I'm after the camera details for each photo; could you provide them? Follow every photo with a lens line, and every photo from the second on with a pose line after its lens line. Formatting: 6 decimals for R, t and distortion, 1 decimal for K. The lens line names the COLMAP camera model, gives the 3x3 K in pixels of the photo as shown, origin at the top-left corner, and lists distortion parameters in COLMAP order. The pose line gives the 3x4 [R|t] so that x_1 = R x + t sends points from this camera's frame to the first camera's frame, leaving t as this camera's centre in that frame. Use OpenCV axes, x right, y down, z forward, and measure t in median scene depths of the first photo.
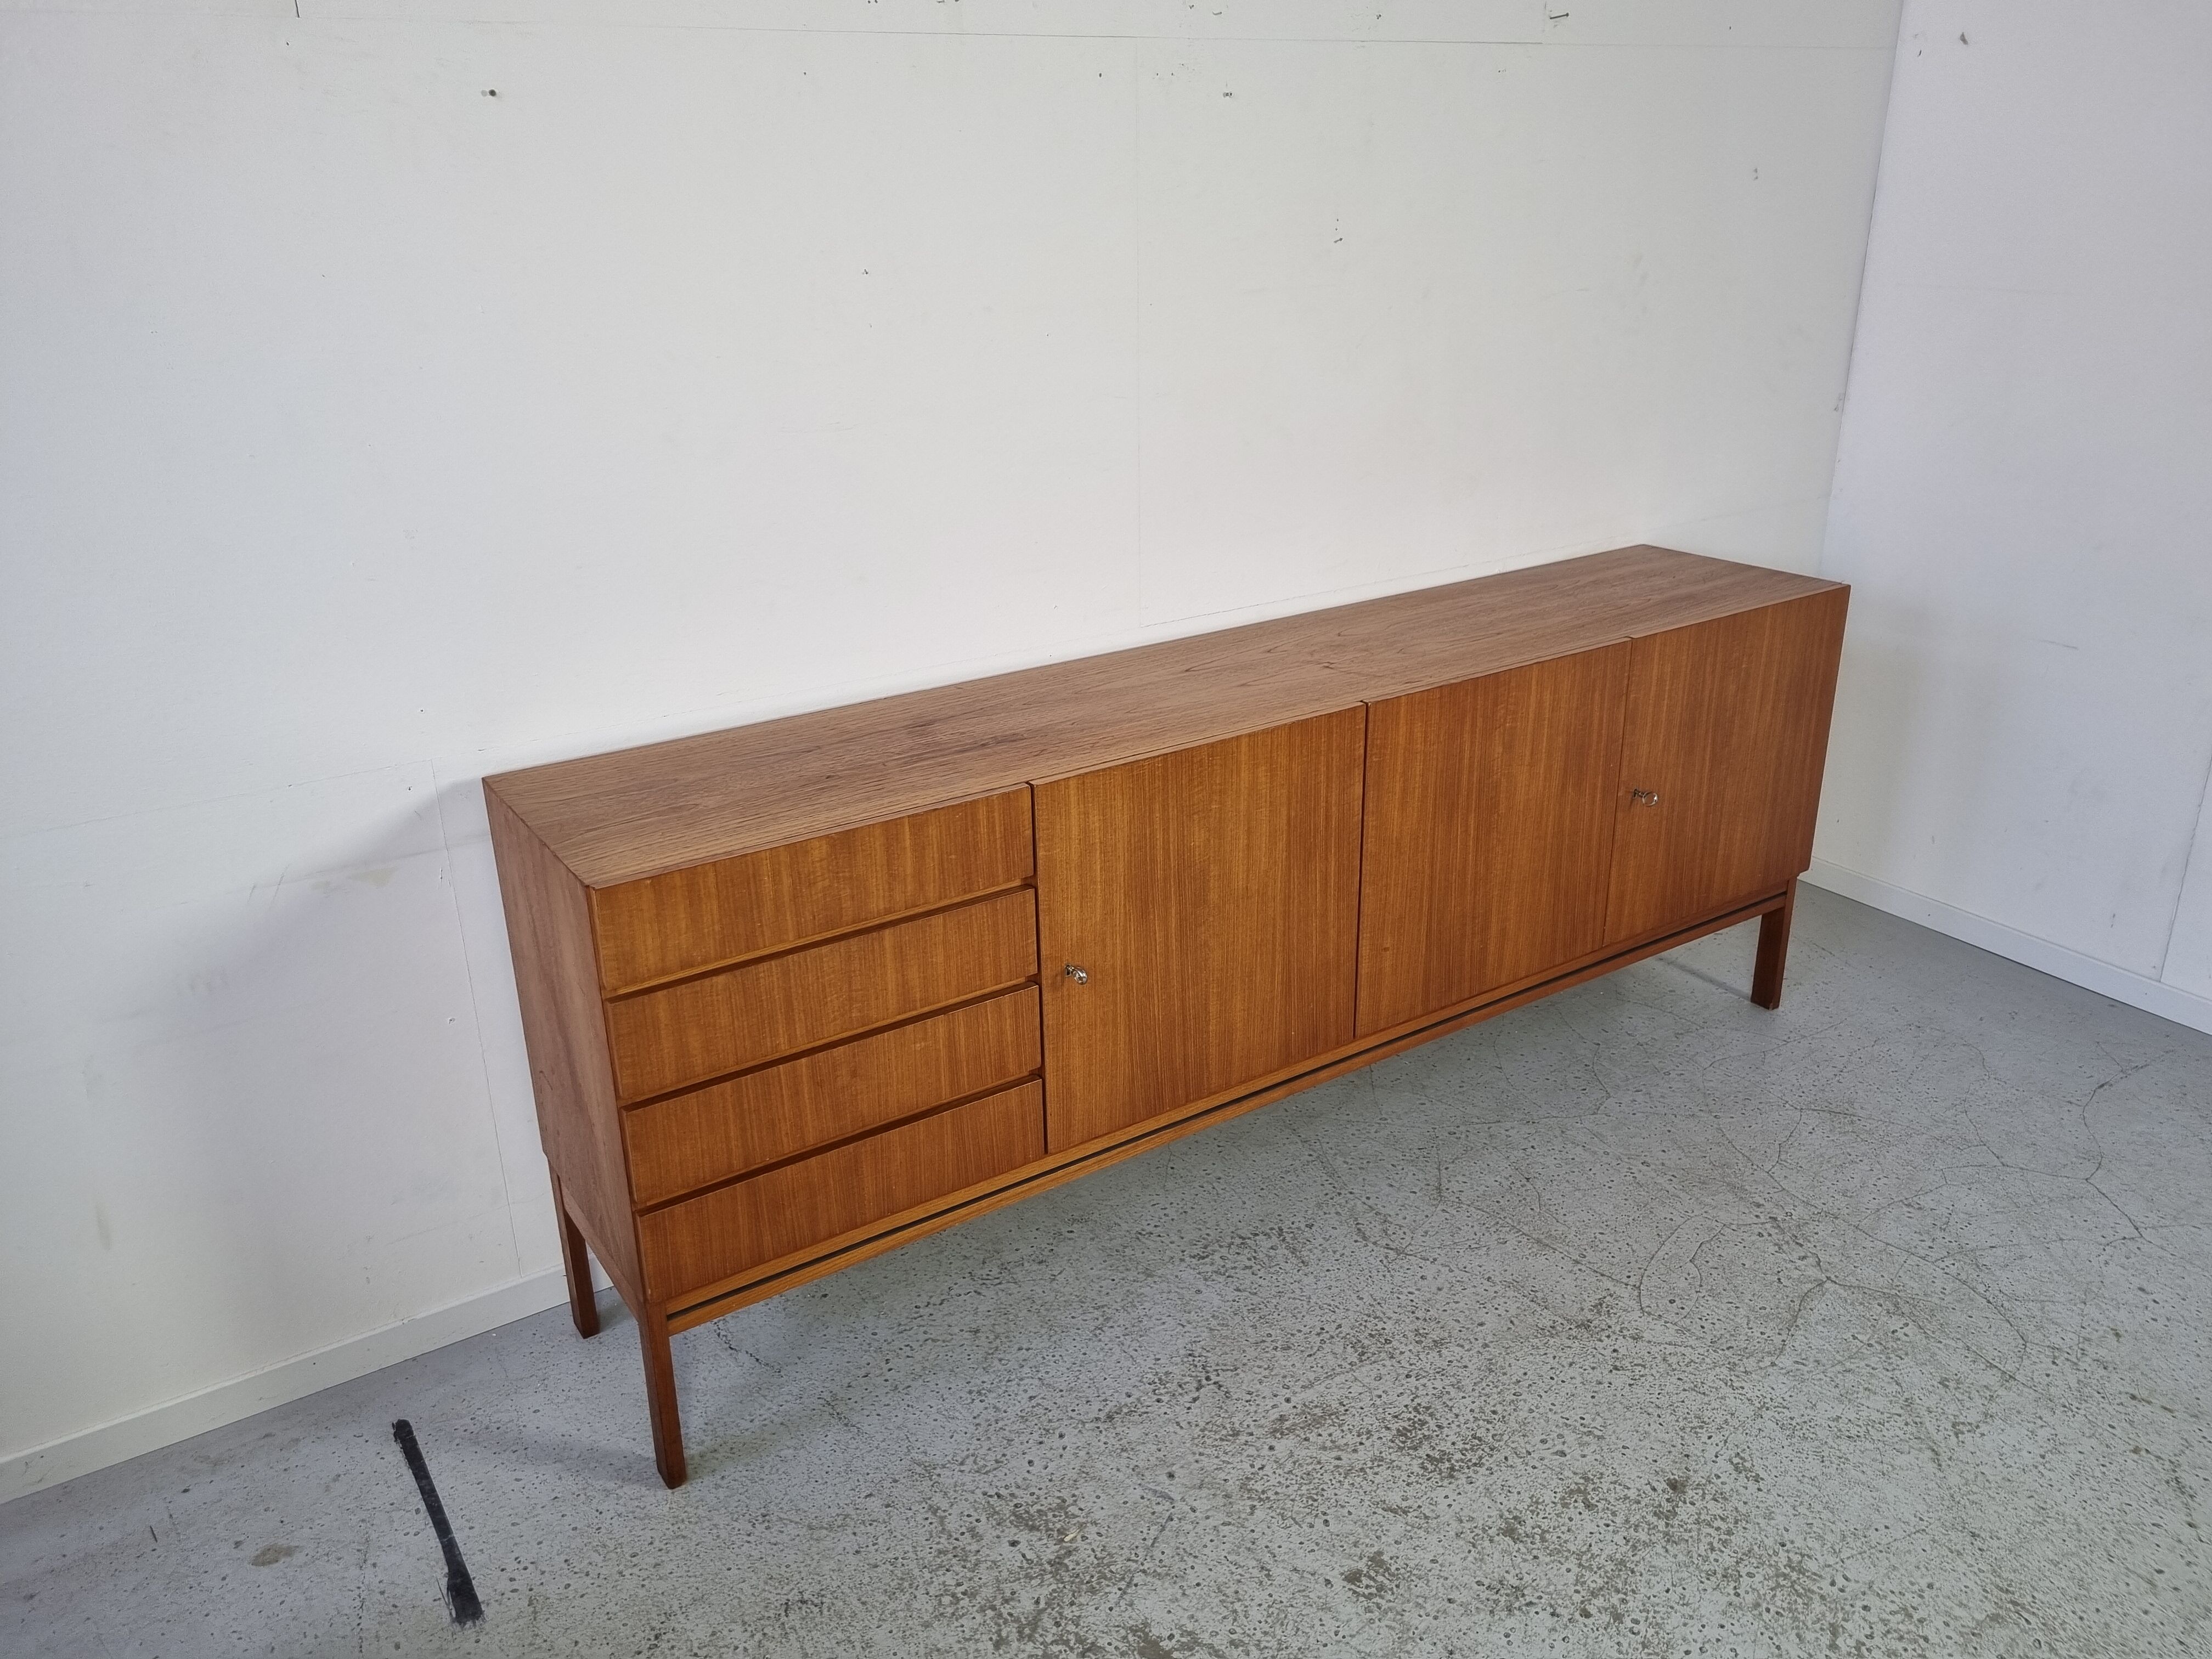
lens RADIAL K [[1655.7, 0, 1087.1], [0, 1655.7, 829.6], [0, 0, 1]] dist [0.062881, -0.048817]
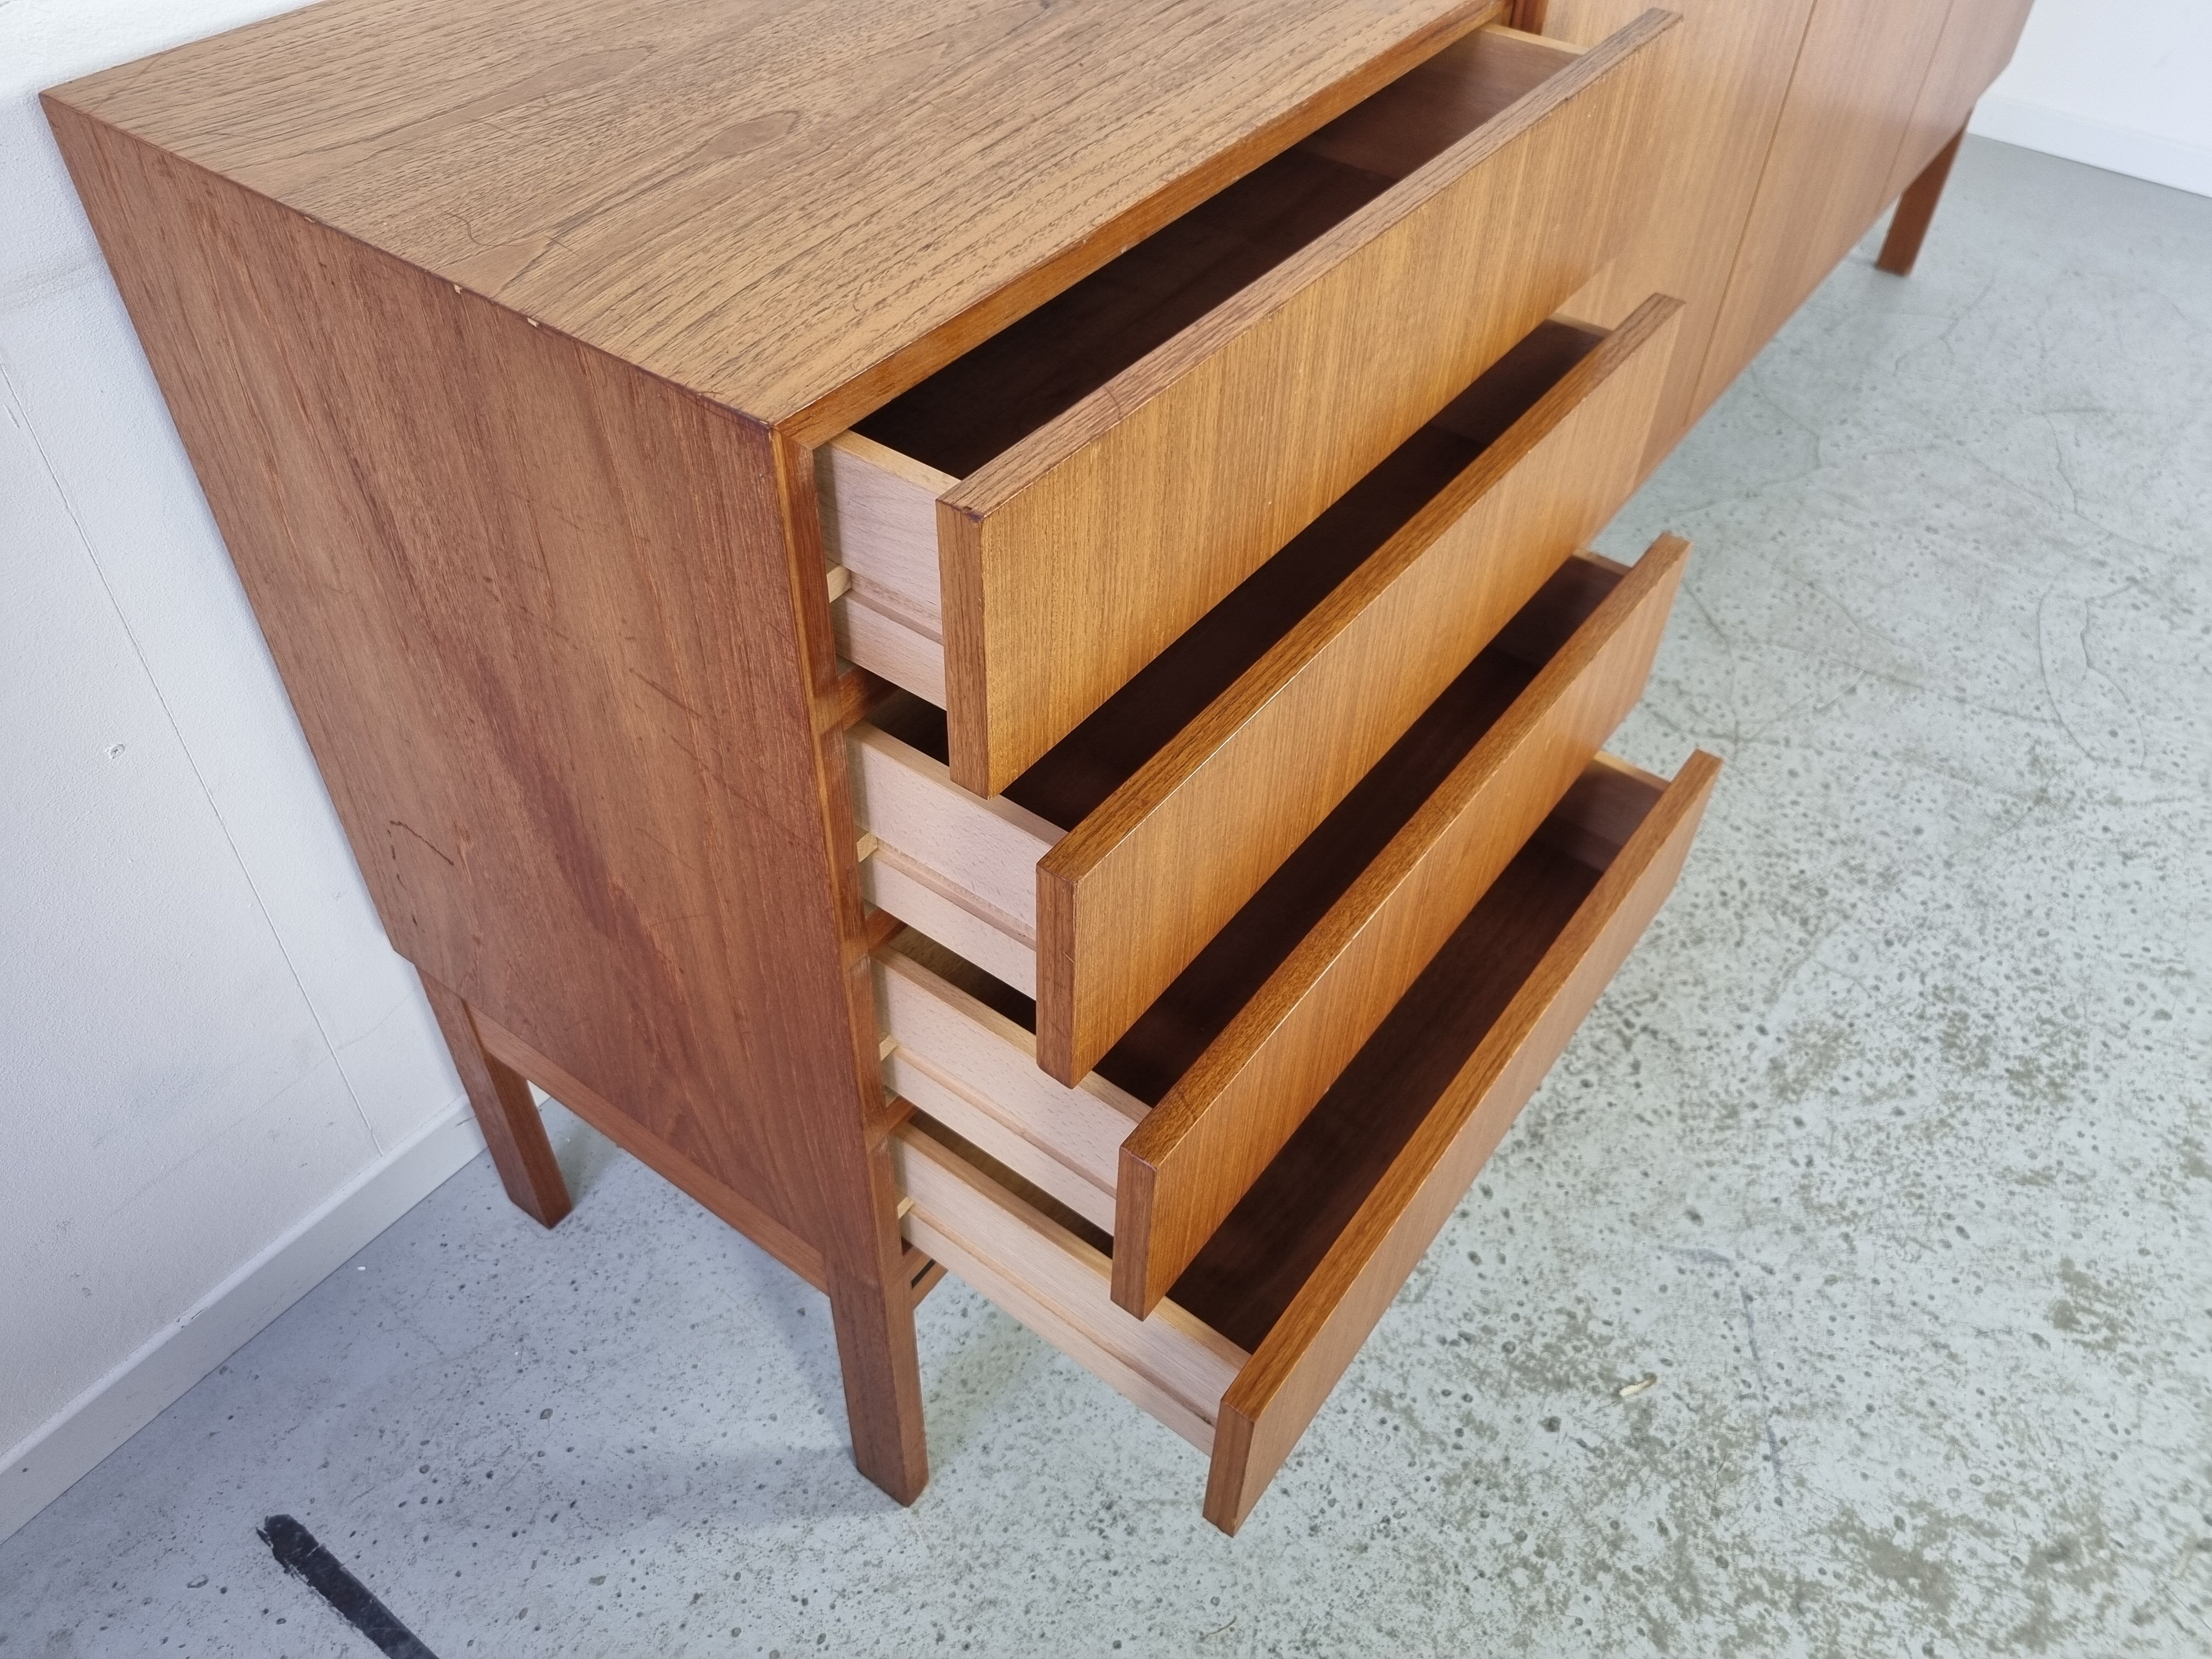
lens RADIAL K [[1674.9, 0, 1089.2], [0, 1674.9, 797.6], [0, 0, 1]] dist [0.055825, -0.055060]
pose [[0.933468, -0.217904, 0.284876, -0.276829], [0.093496, 0.914658, 0.393268, -0.015138], [-0.346259, -0.340468, 0.874177, 0.546674]]
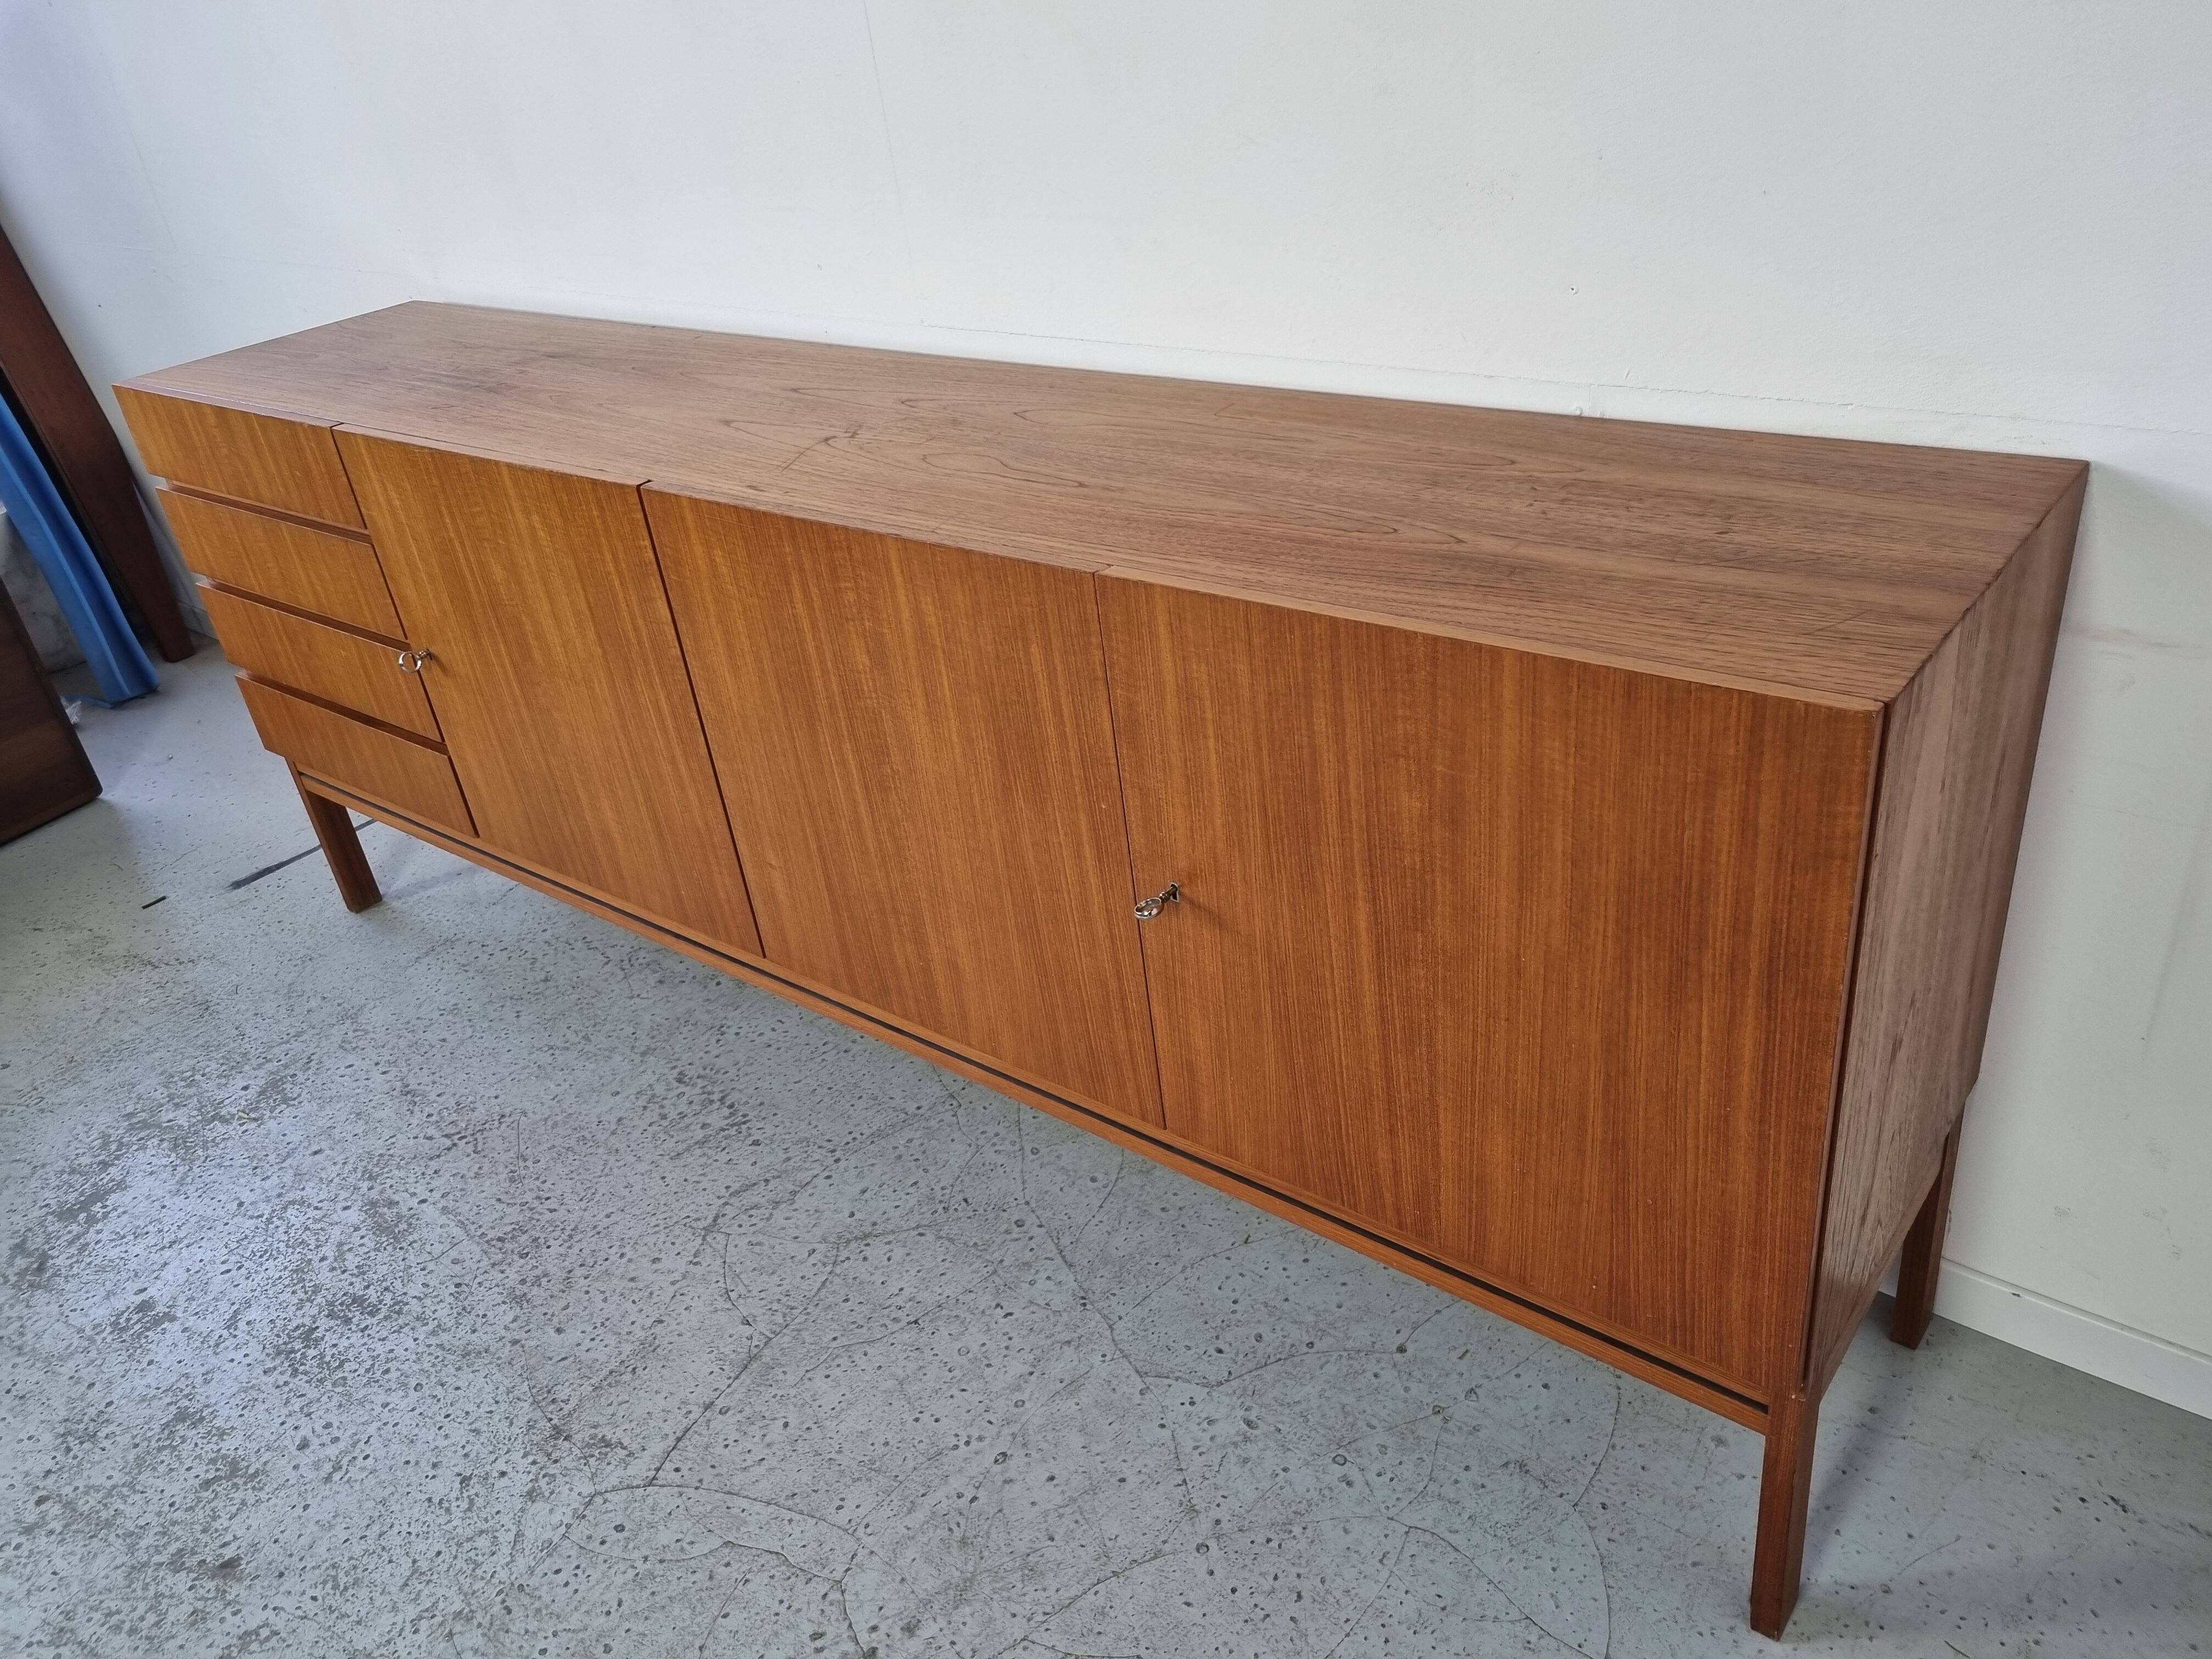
lens RADIAL K [[1658.5, 0, 1122.8], [0, 1658.5, 836.4], [0, 0, 1]] dist [0.063711, -0.055648]
pose [[0.318567, 0.466321, -0.825263, 0.868802], [-0.251942, 0.880961, 0.400540, -0.275612], [0.913805, 0.080319, 0.398131, 0.950982]]
